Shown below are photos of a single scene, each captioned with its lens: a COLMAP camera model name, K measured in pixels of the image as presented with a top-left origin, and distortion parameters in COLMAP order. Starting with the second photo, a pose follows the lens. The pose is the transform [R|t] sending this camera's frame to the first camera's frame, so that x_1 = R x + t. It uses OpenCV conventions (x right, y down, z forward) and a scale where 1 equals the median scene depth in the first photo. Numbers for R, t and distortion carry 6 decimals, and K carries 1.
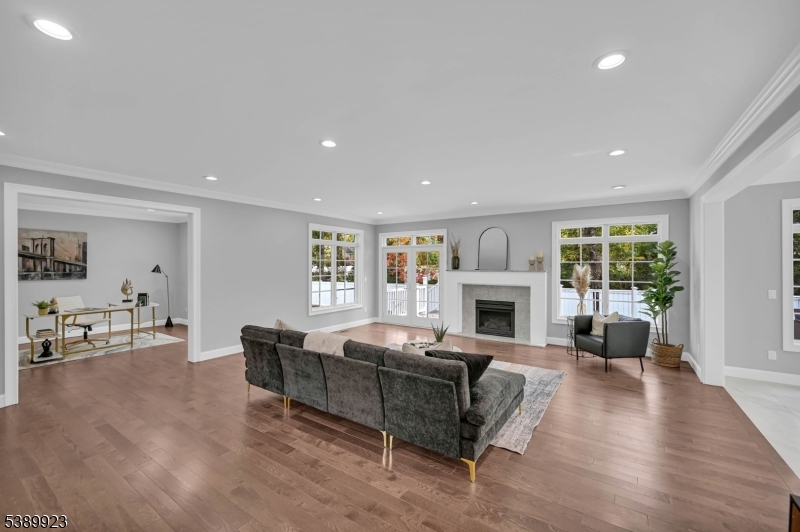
lens RADIAL K [[324.1, 0, 400.0], [0, 324.1, 266.0], [0, 0, 1]] dist [0.001508, 0.000057]
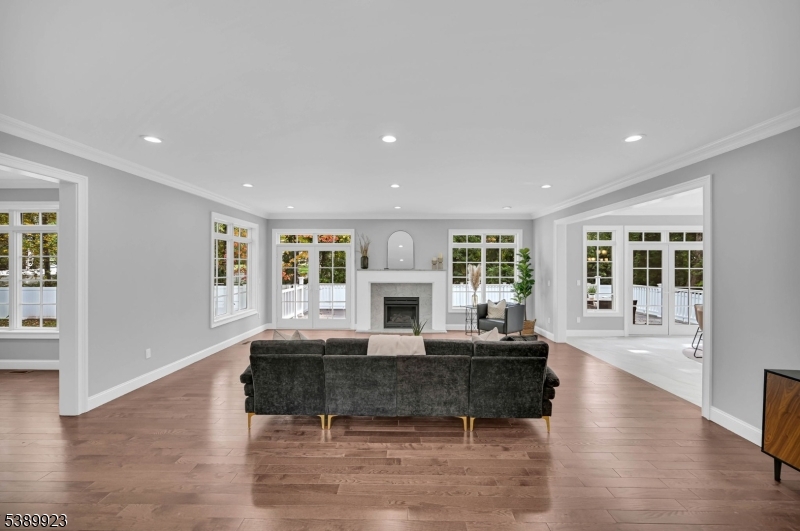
lens RADIAL K [[324.1, 0, 400.0], [0, 324.1, 265.5], [0, 0, 1]] dist [0.001508, 0.000057]
pose [[0.836612, 0.000125, 0.547796, -0.367240], [-0.000269, 1.000000, 0.000182, -0.000476], [-0.547796, -0.000300, 0.836612, 0.089607]]
